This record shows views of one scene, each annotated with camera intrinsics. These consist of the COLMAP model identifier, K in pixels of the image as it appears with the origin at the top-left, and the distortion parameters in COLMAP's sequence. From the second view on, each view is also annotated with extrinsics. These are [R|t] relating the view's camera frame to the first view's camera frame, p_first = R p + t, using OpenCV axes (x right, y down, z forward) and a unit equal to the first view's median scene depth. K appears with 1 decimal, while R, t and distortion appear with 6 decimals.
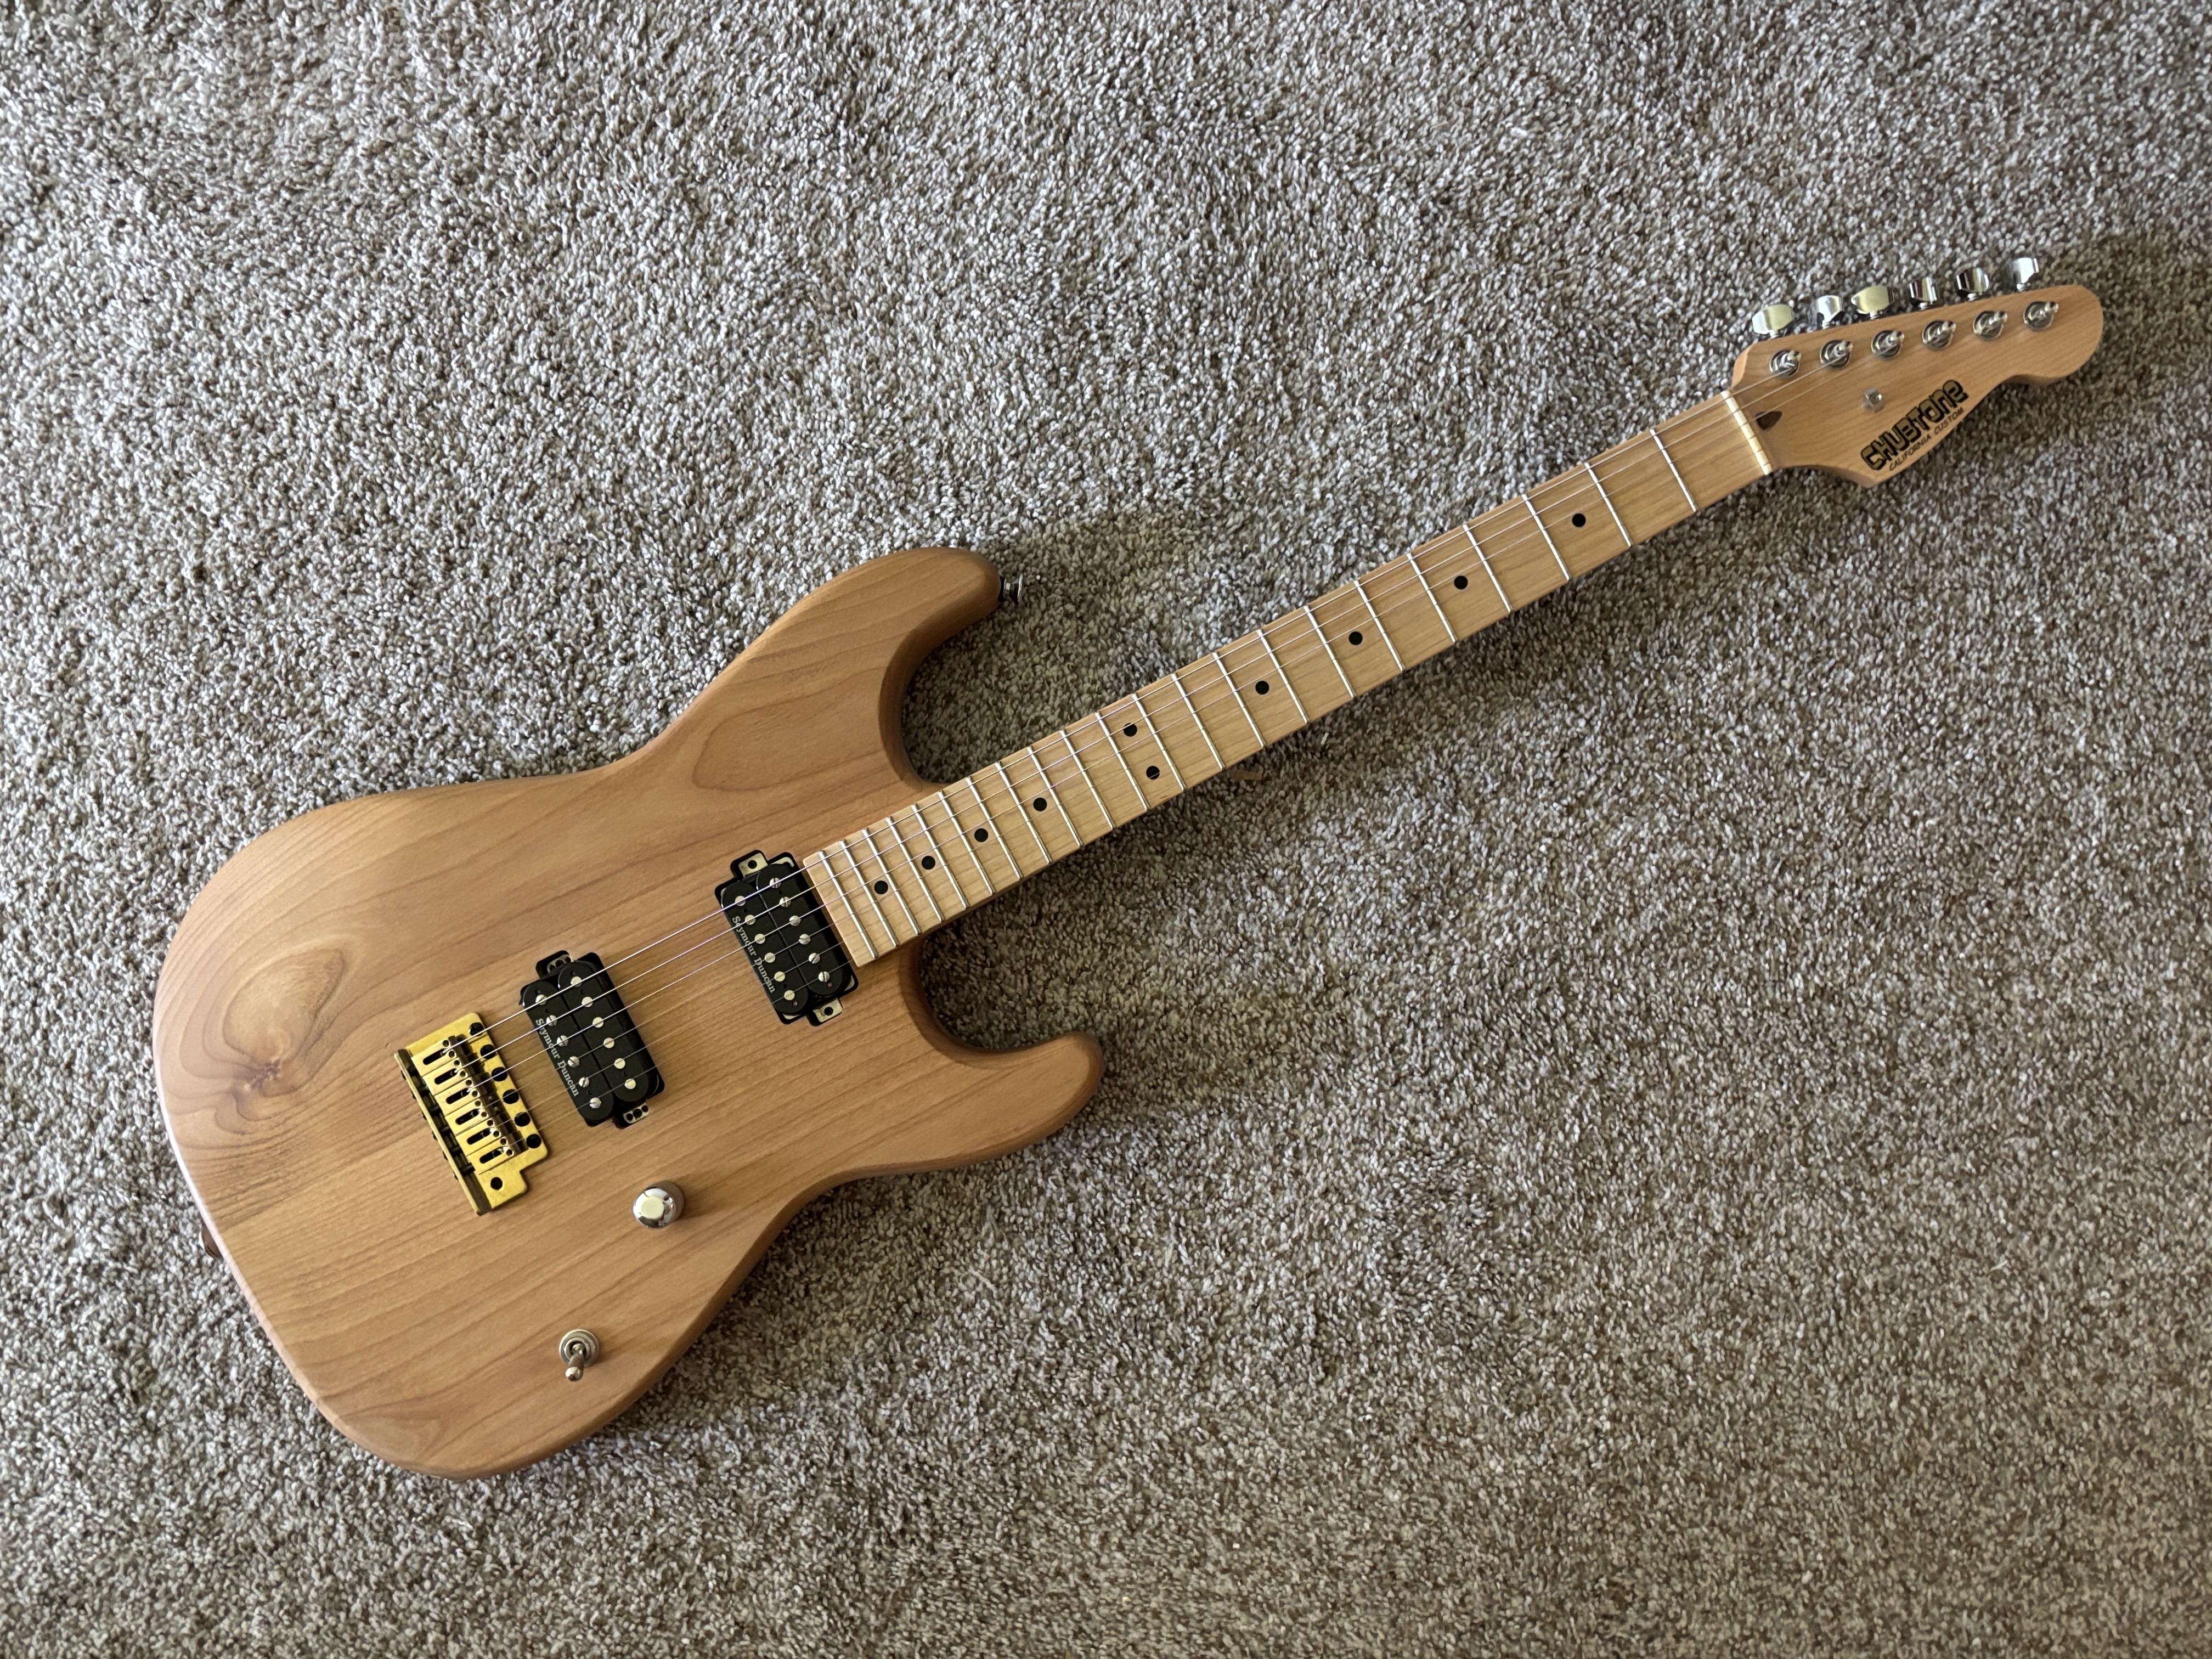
lens RADIAL K [[1702.8, 0, 1106.0], [0, 1702.8, 829.5], [0, 0, 1]] dist [0.025351, -0.031933]
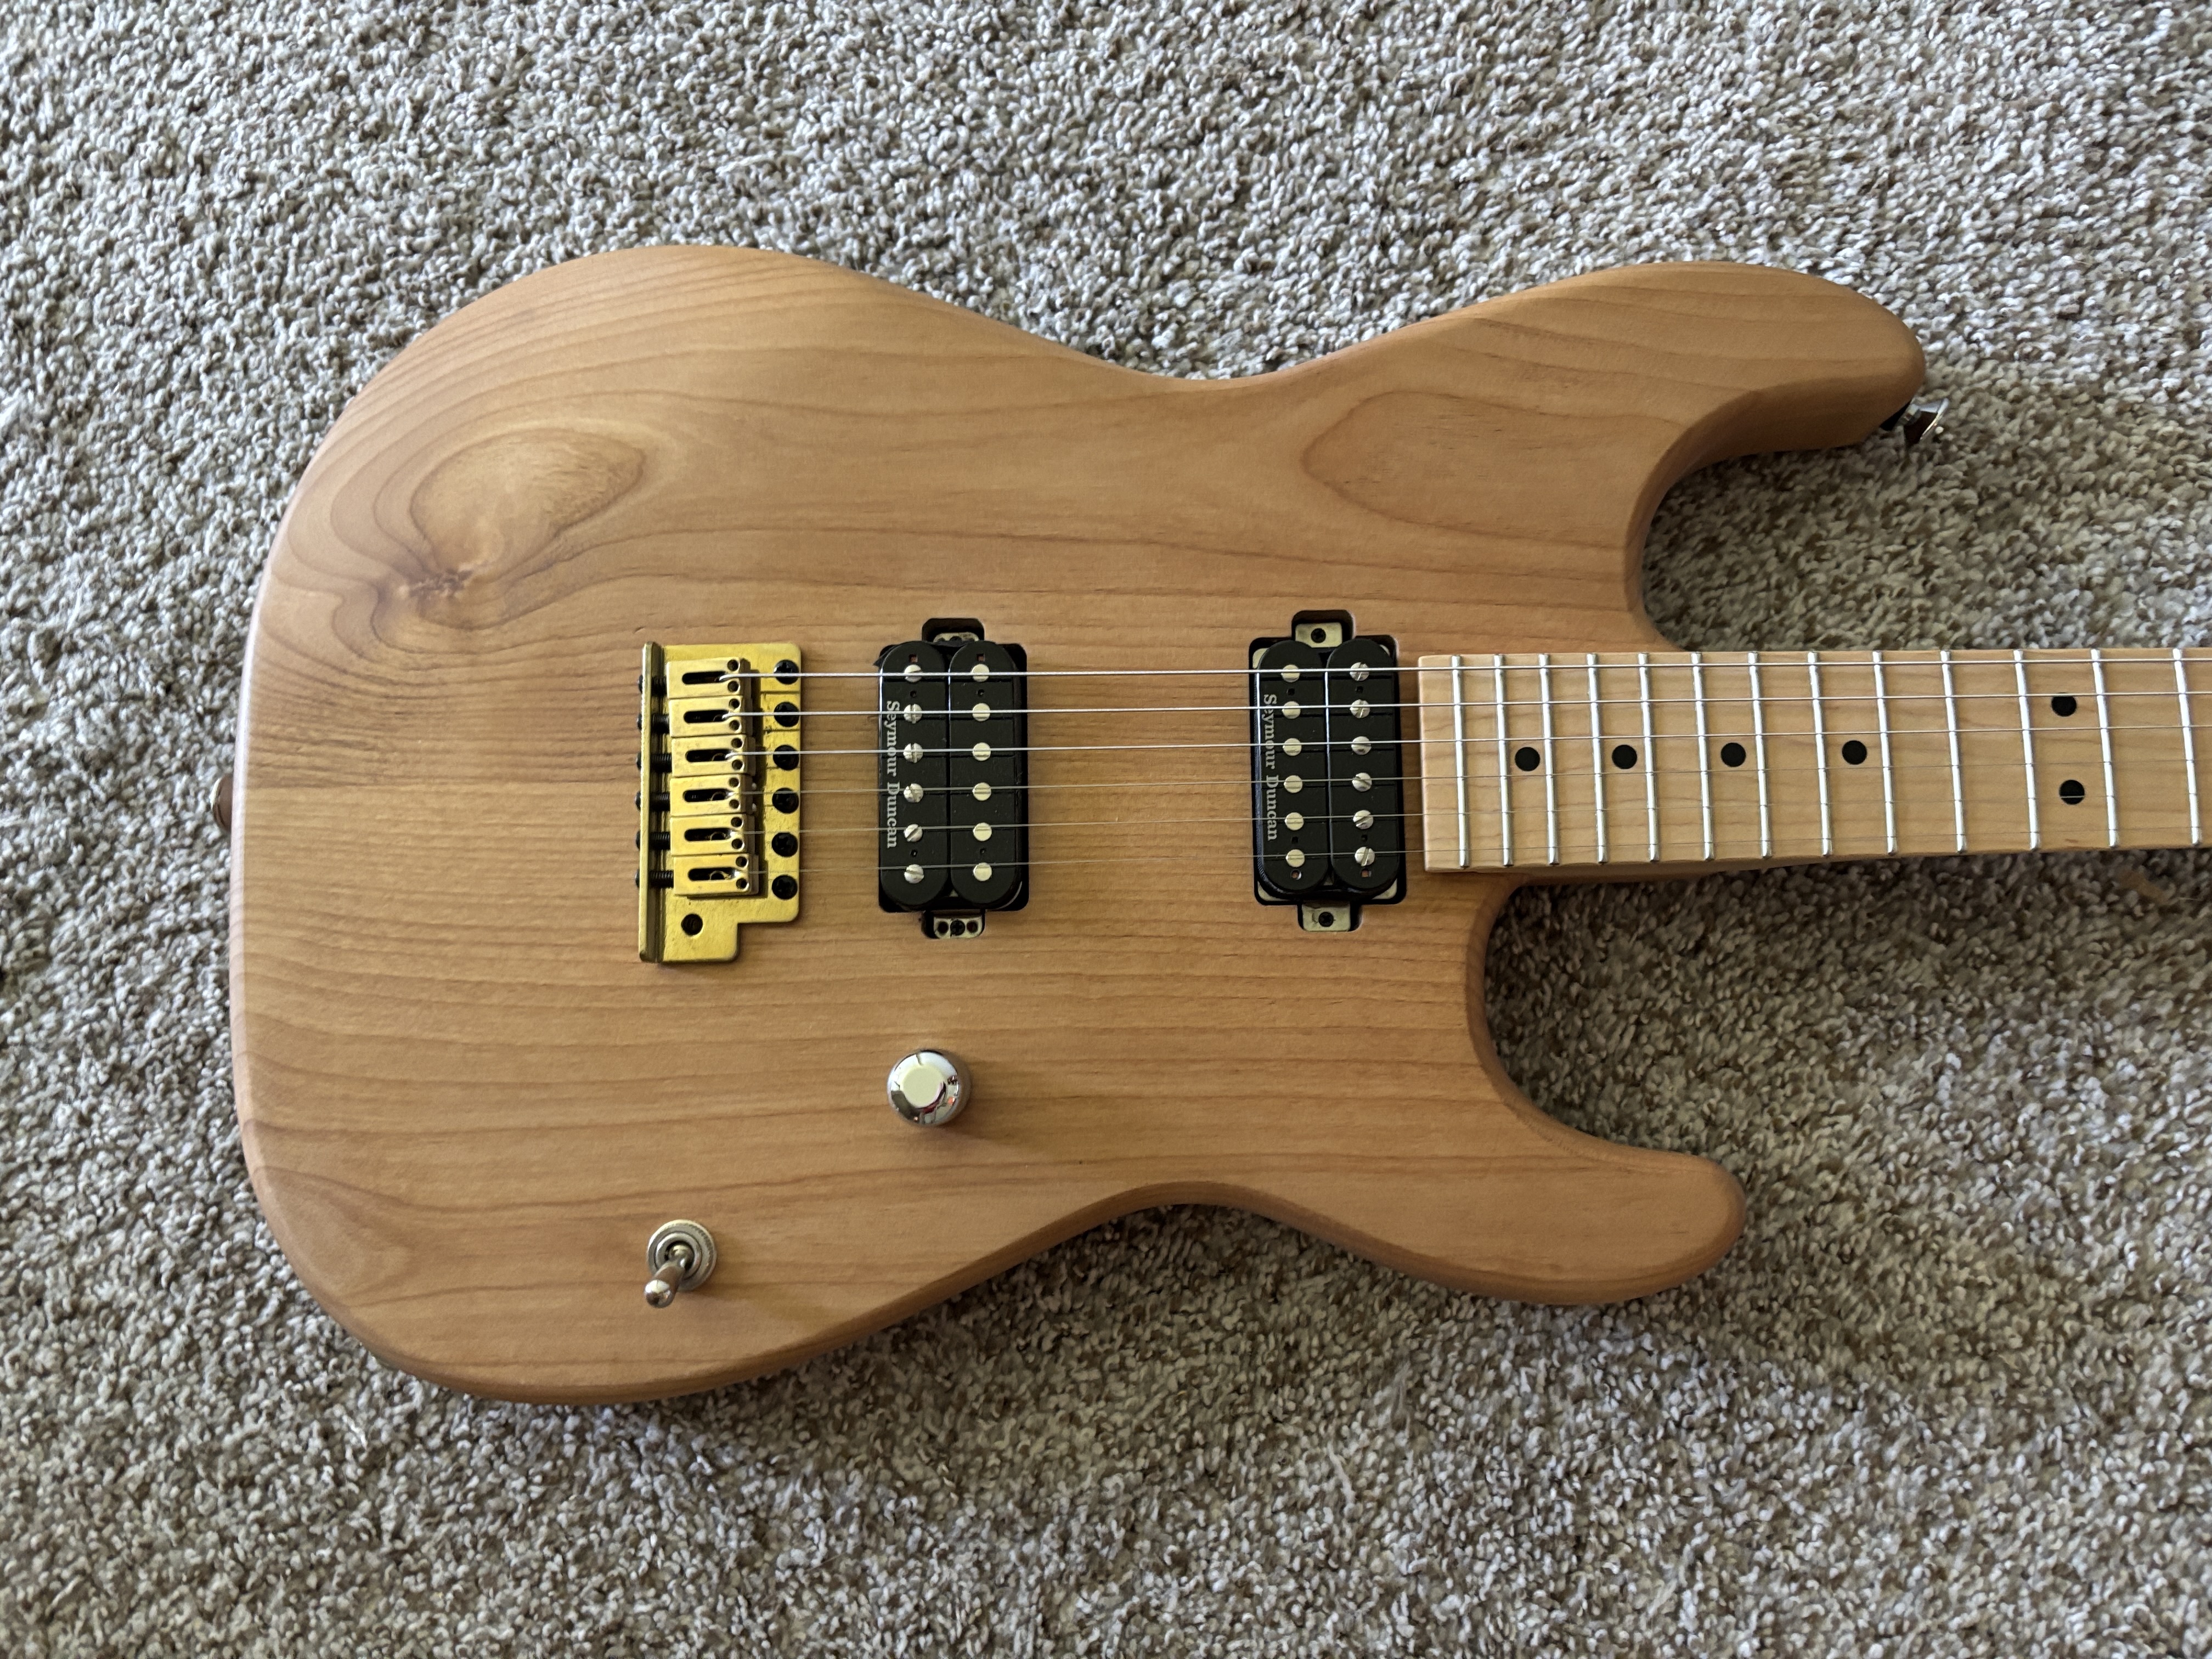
lens RADIAL K [[1702.8, 0, 1106.0], [0, 1702.8, 829.5], [0, 0, 1]] dist [0.025351, -0.031933]
pose [[0.890415, 0.442707, -0.105693, -0.176871], [-0.450485, 0.890359, -0.065760, 0.146290], [0.064992, 0.106167, 0.992222, 0.415310]]
